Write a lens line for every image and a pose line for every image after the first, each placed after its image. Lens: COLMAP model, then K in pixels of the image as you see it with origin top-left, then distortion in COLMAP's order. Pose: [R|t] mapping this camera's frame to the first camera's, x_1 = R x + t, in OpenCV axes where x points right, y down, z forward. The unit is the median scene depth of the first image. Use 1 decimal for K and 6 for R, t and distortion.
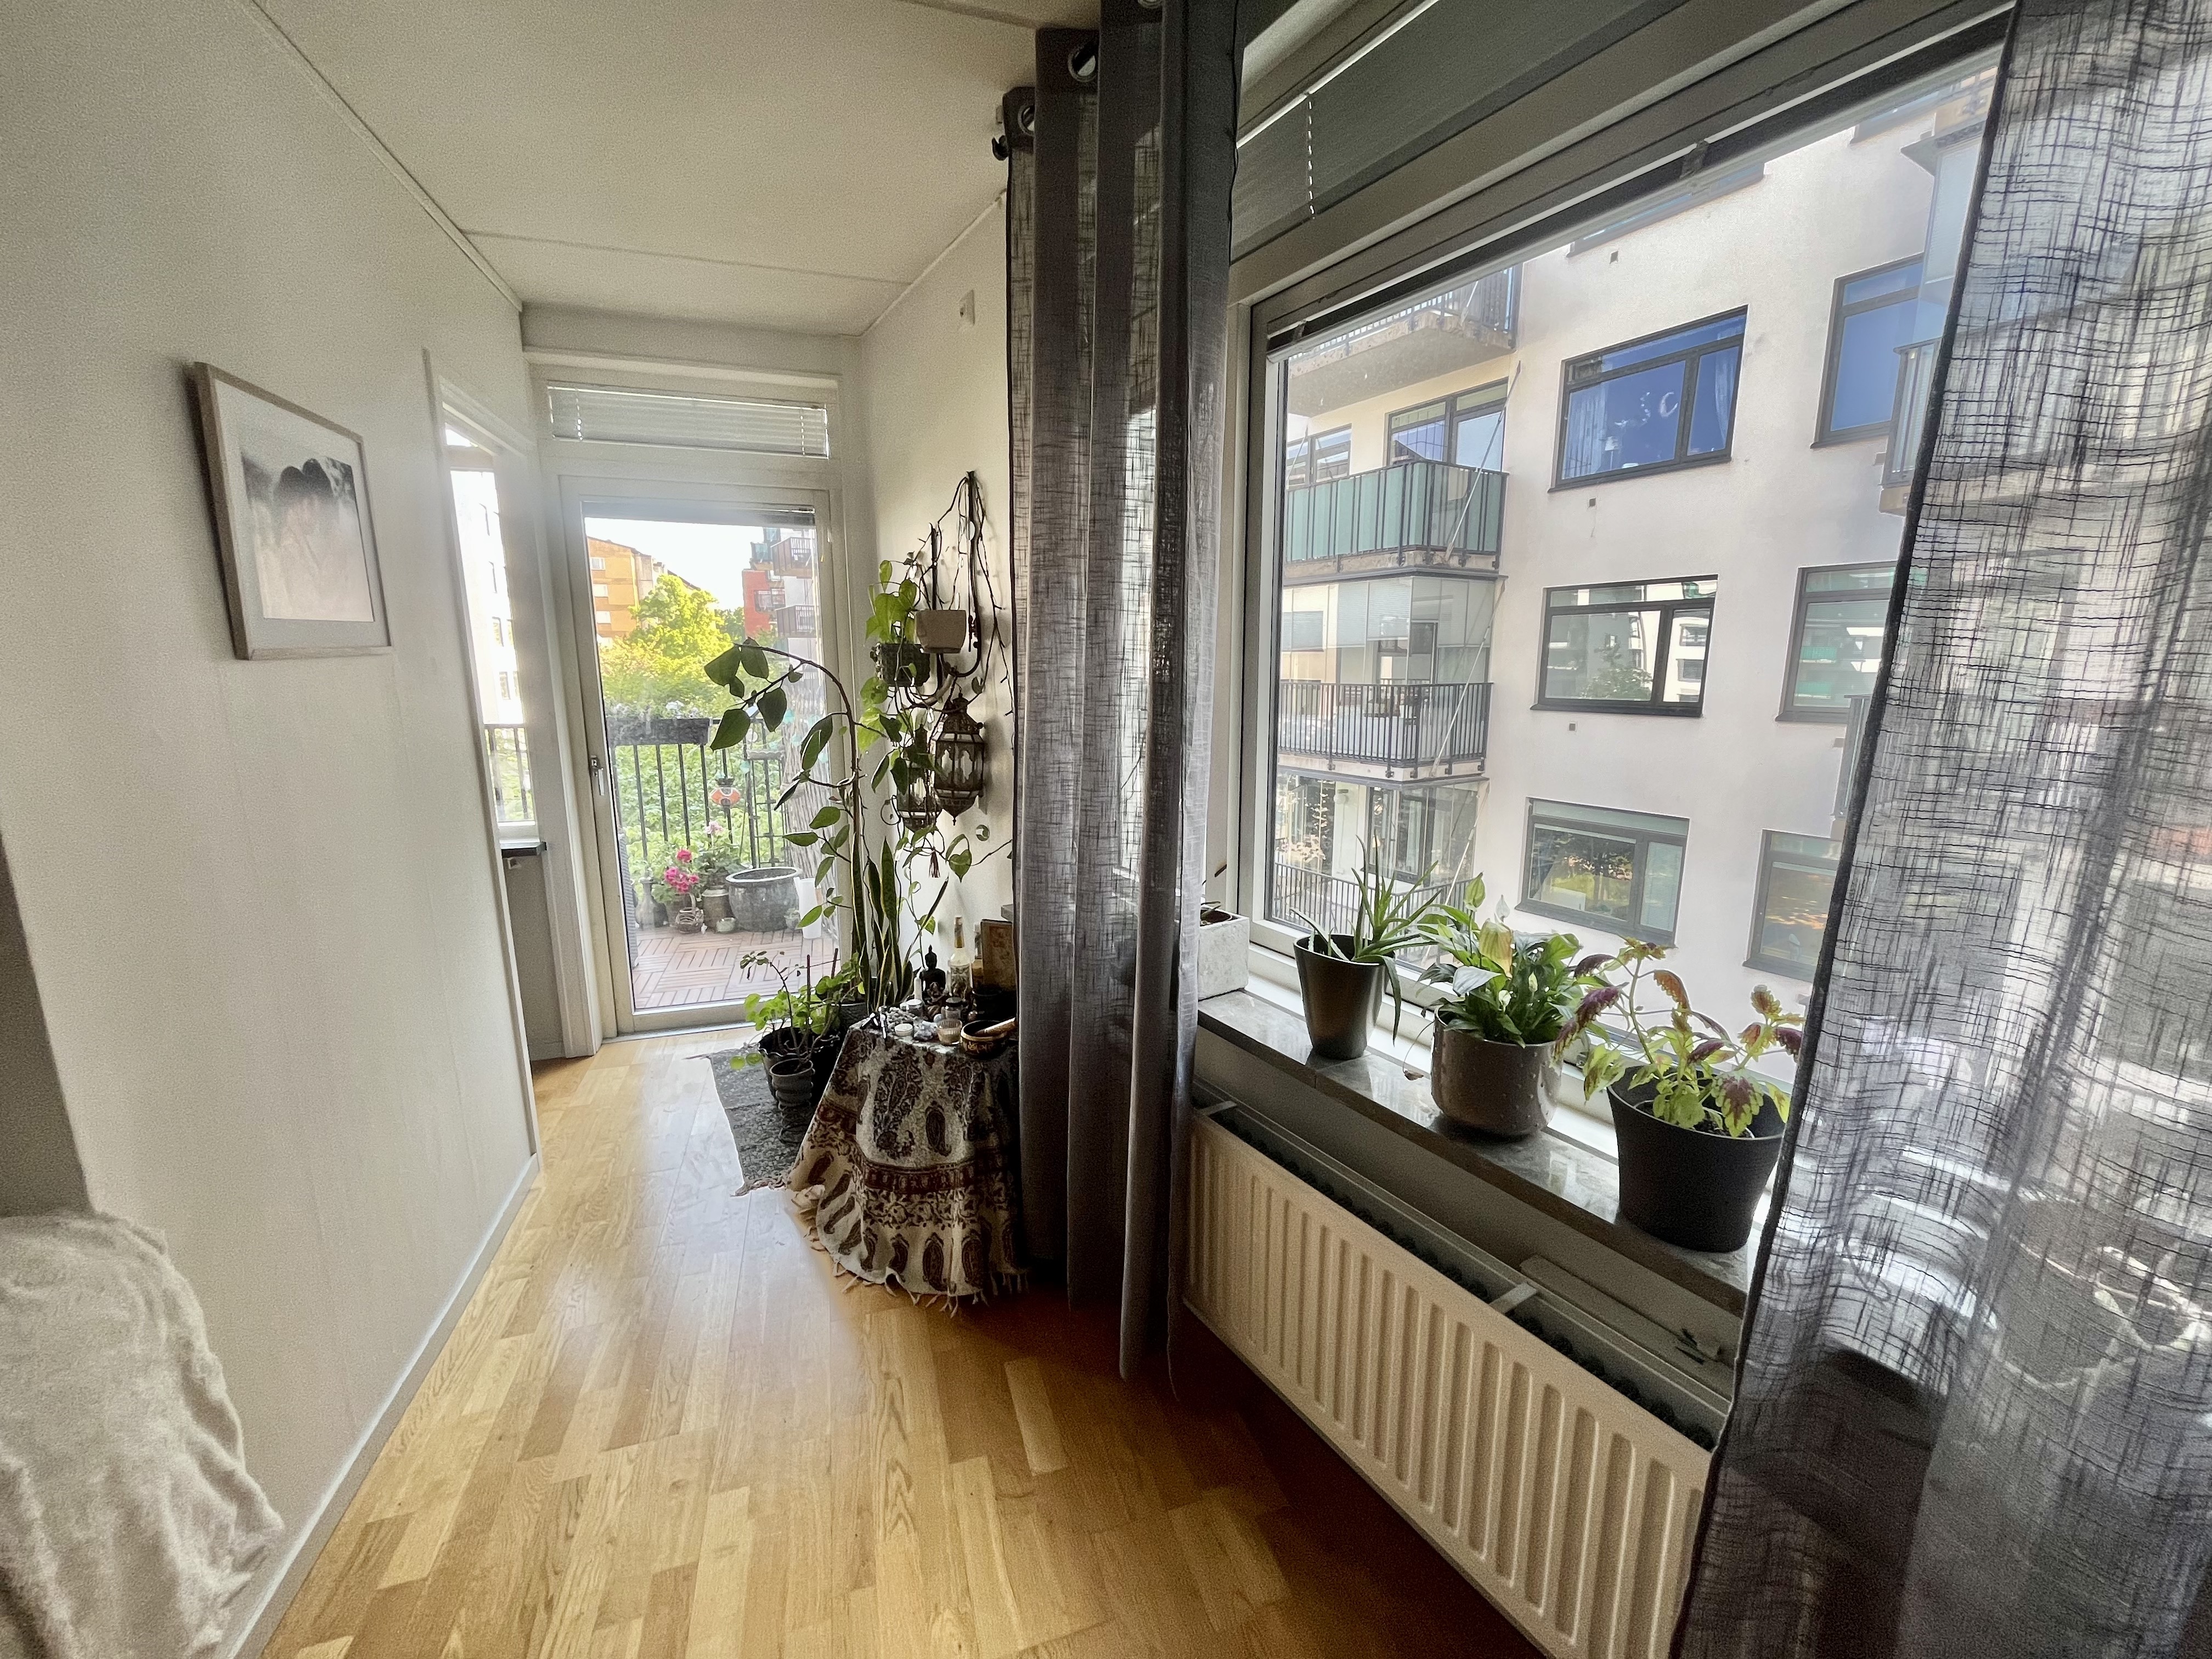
lens RADIAL K [[890.7, 0, 1106.8], [0, 890.7, 835.1], [0, 0, 1]] dist [0.002067, 0.000648]
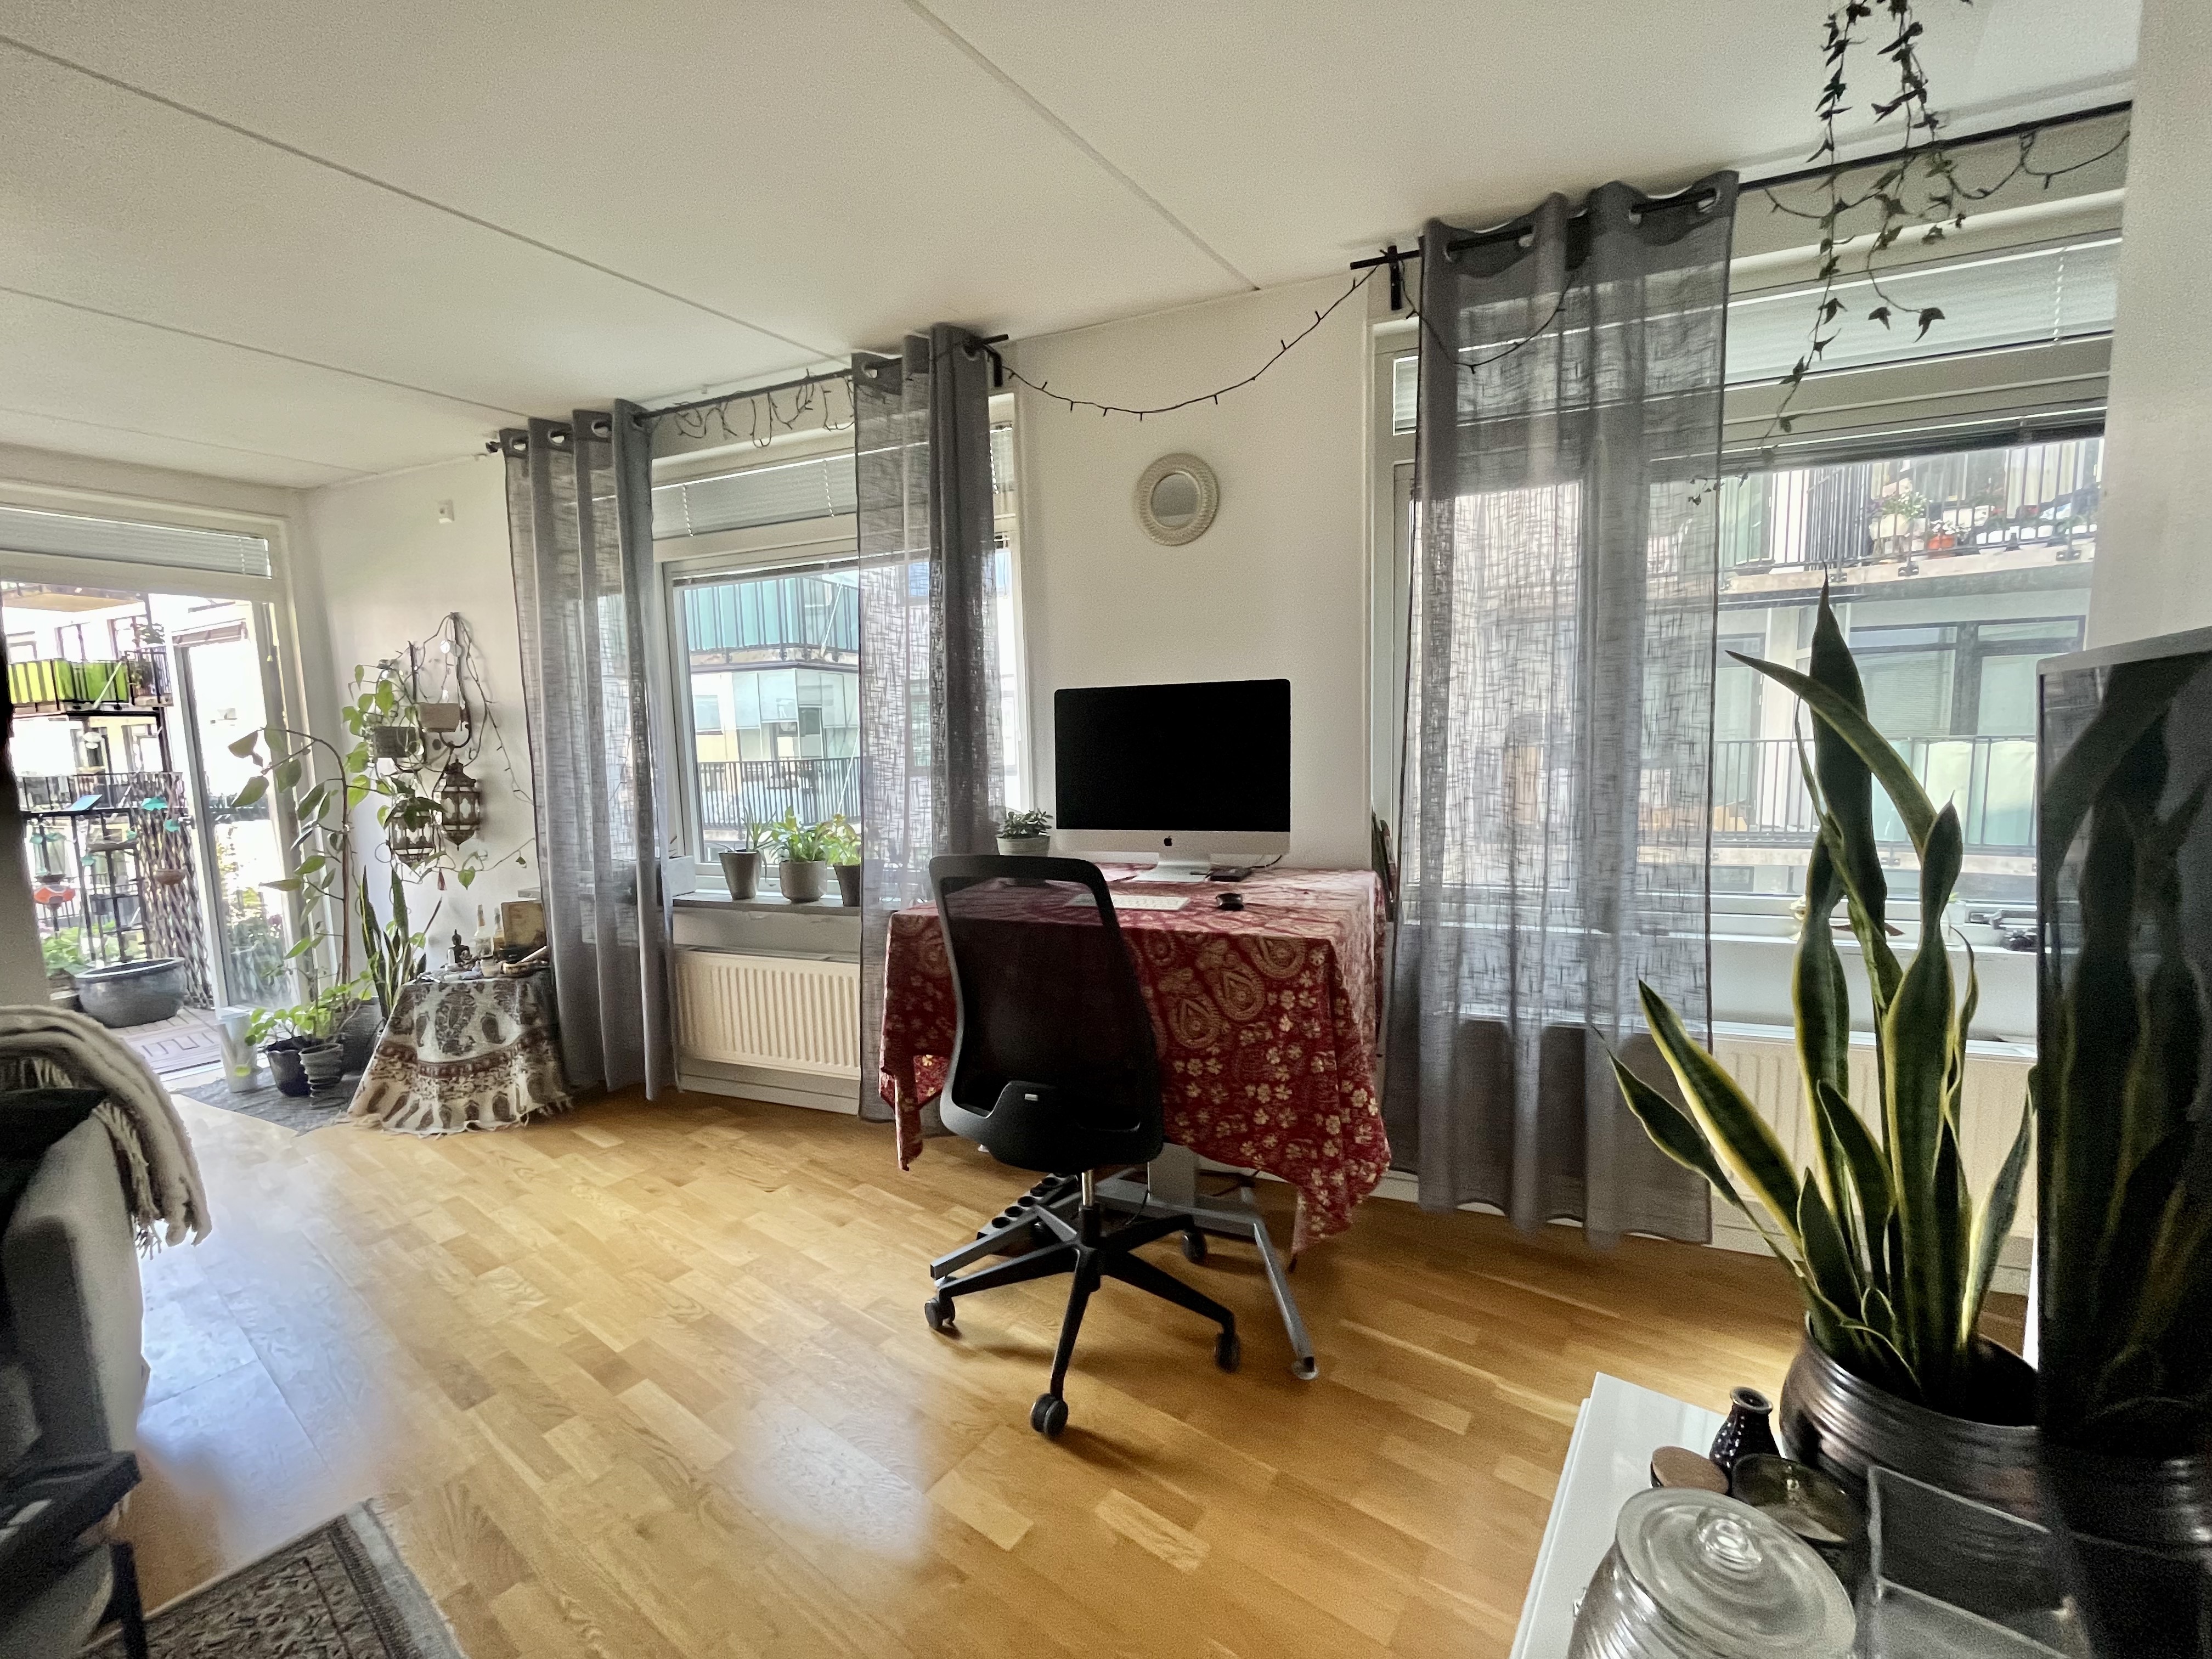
lens RADIAL K [[890.7, 0, 1099.1], [0, 890.7, 822.5], [0, 0, 1]] dist [0.002067, 0.000648]
pose [[0.807000, -0.076499, 0.585576, -0.193935], [0.136937, 0.988789, -0.059542, 0.185600], [-0.574456, 0.128237, 0.808428, -0.821453]]
